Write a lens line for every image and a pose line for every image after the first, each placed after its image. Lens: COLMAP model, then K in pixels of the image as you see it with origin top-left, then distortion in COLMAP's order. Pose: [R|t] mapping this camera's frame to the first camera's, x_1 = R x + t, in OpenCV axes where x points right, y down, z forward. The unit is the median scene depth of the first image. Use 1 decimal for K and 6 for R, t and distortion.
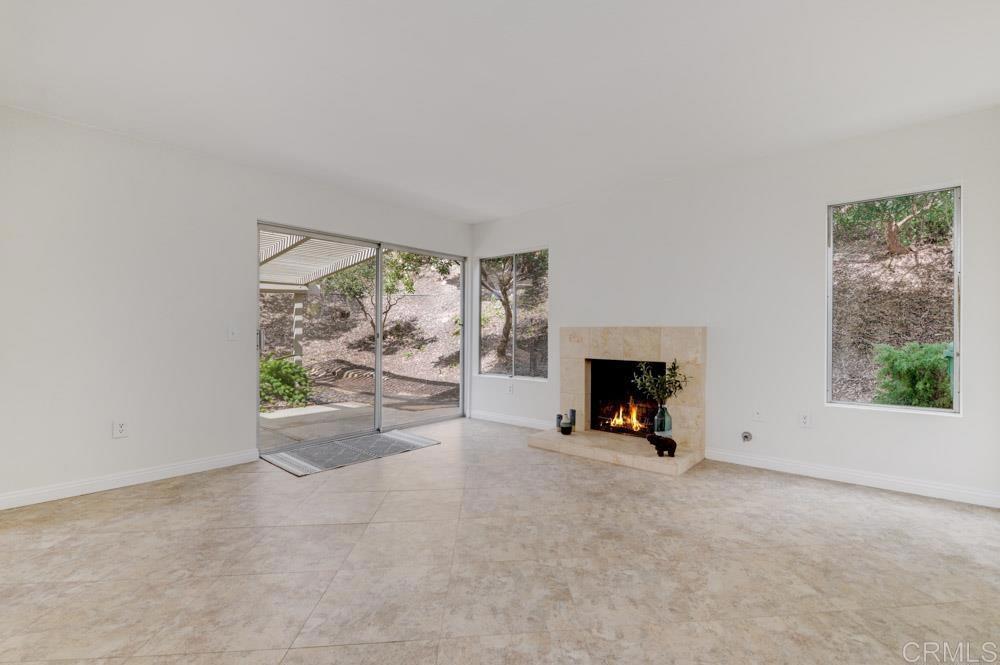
lens RADIAL K [[433.2, 0, 500.0], [0, 433.2, 332.5], [0, 0, 1]] dist [-0.009235, 0.000124]
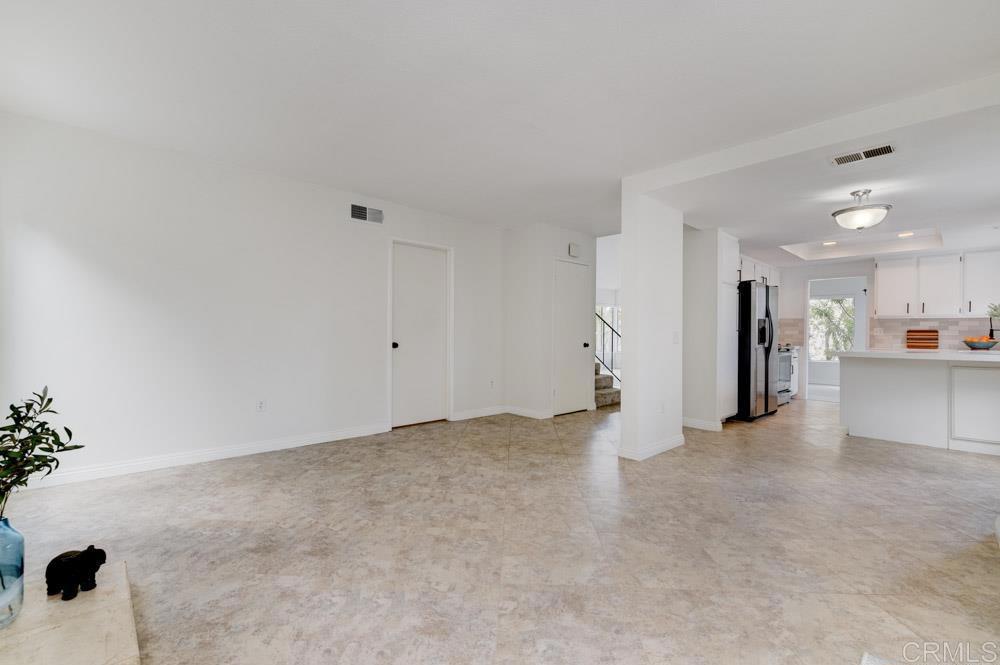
lens RADIAL K [[433.2, 0, 500.0], [0, 433.2, 332.5], [0, 0, 1]] dist [-0.009235, 0.000124]
pose [[-0.997781, -0.012970, 0.065307, -0.164164], [-0.013379, 0.999893, -0.005837, 0.002939], [-0.065225, -0.006698, -0.997848, 2.244716]]
